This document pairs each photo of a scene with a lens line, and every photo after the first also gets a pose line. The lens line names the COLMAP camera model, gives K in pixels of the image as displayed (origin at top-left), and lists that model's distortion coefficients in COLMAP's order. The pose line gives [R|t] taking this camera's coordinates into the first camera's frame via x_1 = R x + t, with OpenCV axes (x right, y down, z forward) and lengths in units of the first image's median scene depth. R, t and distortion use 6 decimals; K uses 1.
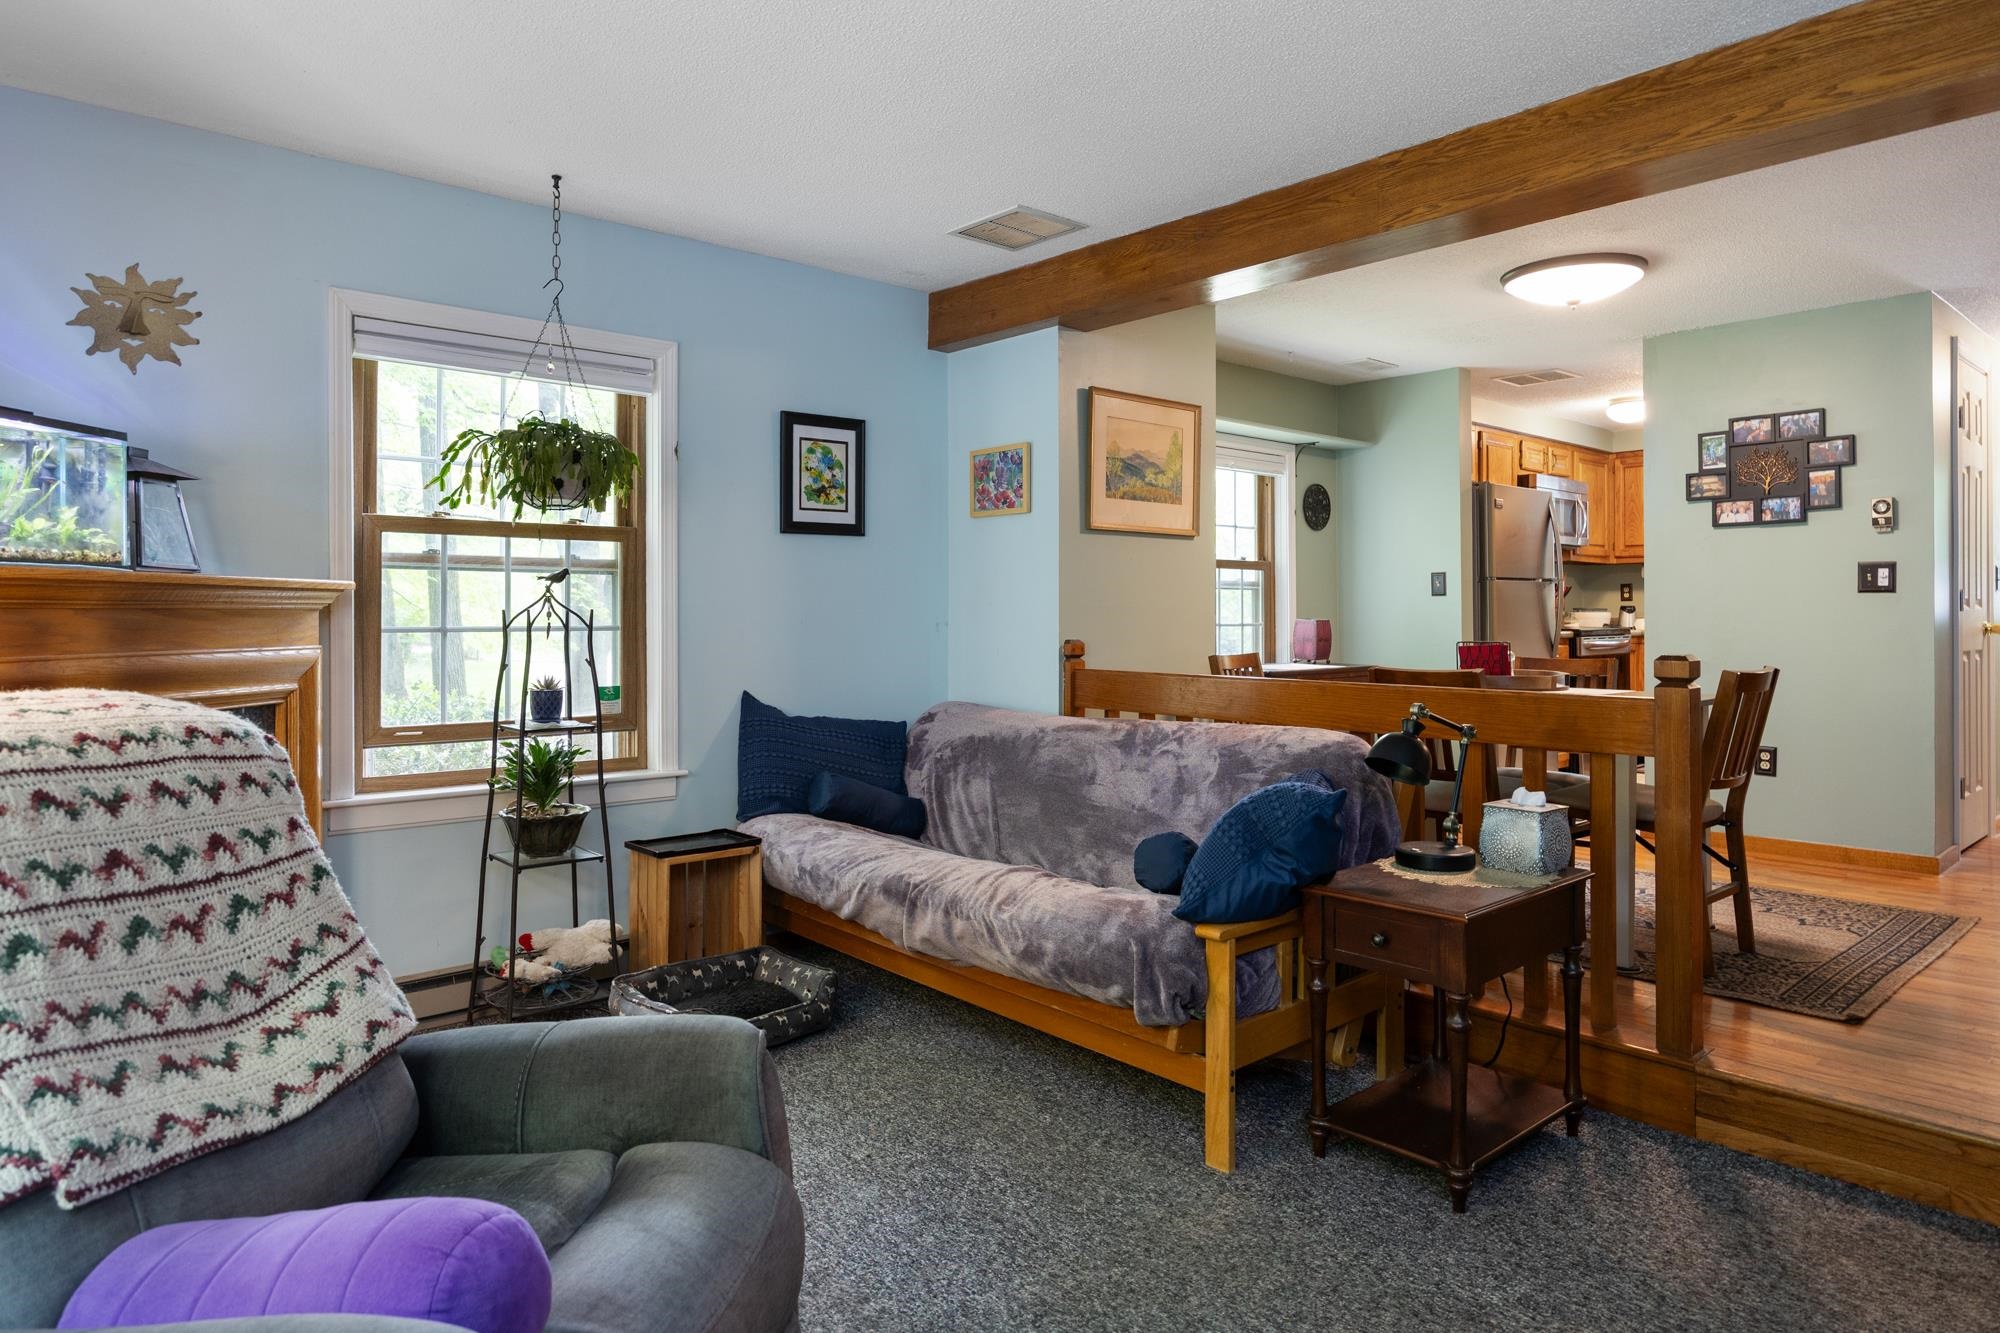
lens RADIAL K [[1181.1, 0, 988.4], [0, 1181.1, 610.2], [0, 0, 1]] dist [-0.010867, 0.003554]
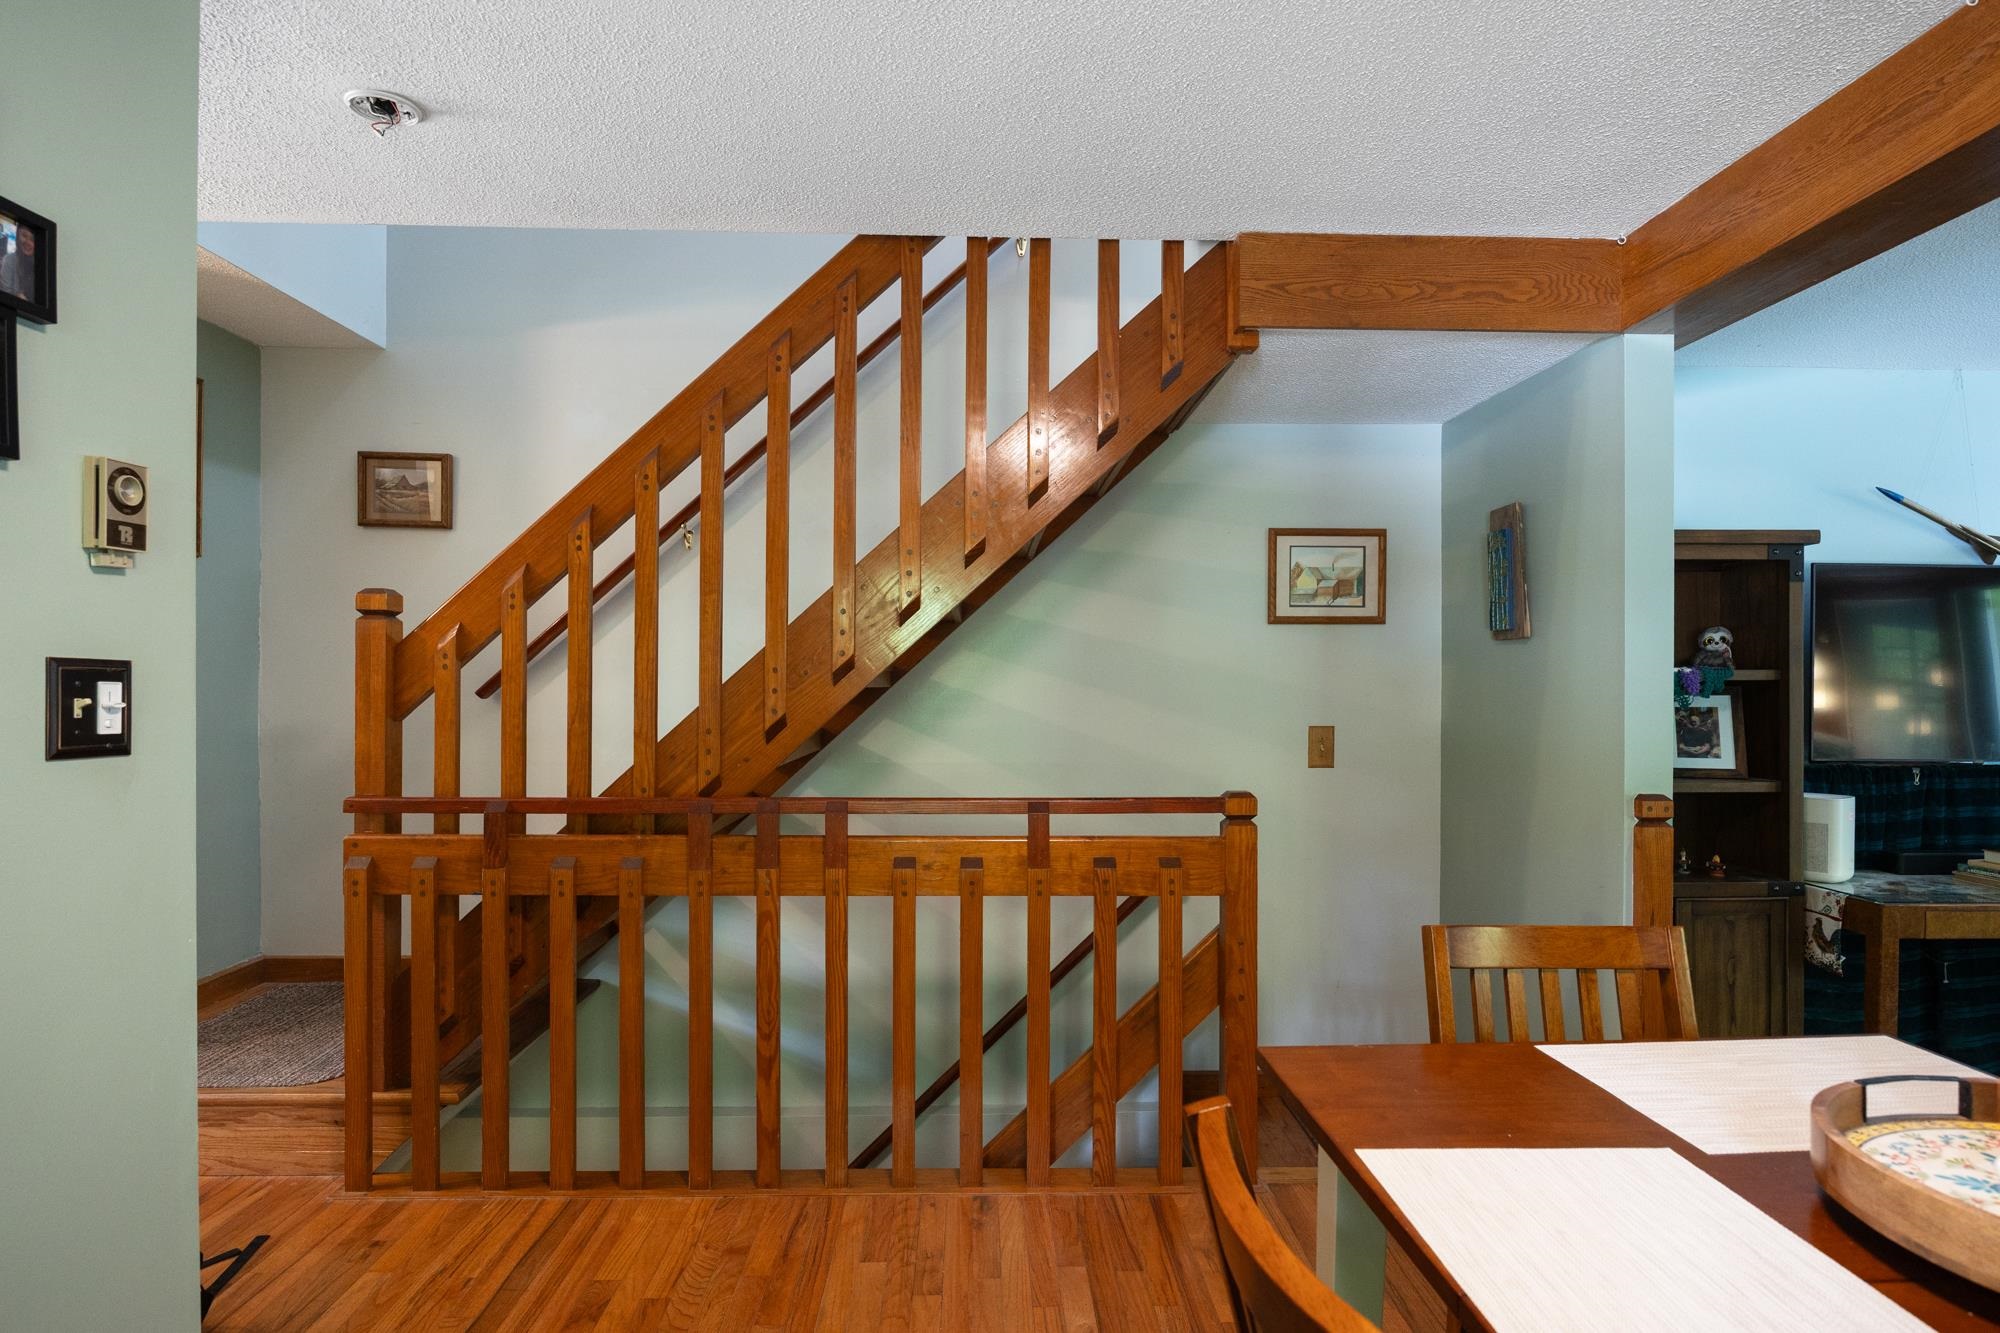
lens RADIAL K [[1063.2, 0, 1012.7], [0, 1063.2, 687.4], [0, 0, 1]] dist [-0.003508, -0.001442]
pose [[-0.771898, -0.002359, 0.635742, 0.414205], [-0.002881, 0.999996, 0.000213, -0.036965], [-0.635740, -0.001668, -0.771902, 1.142206]]
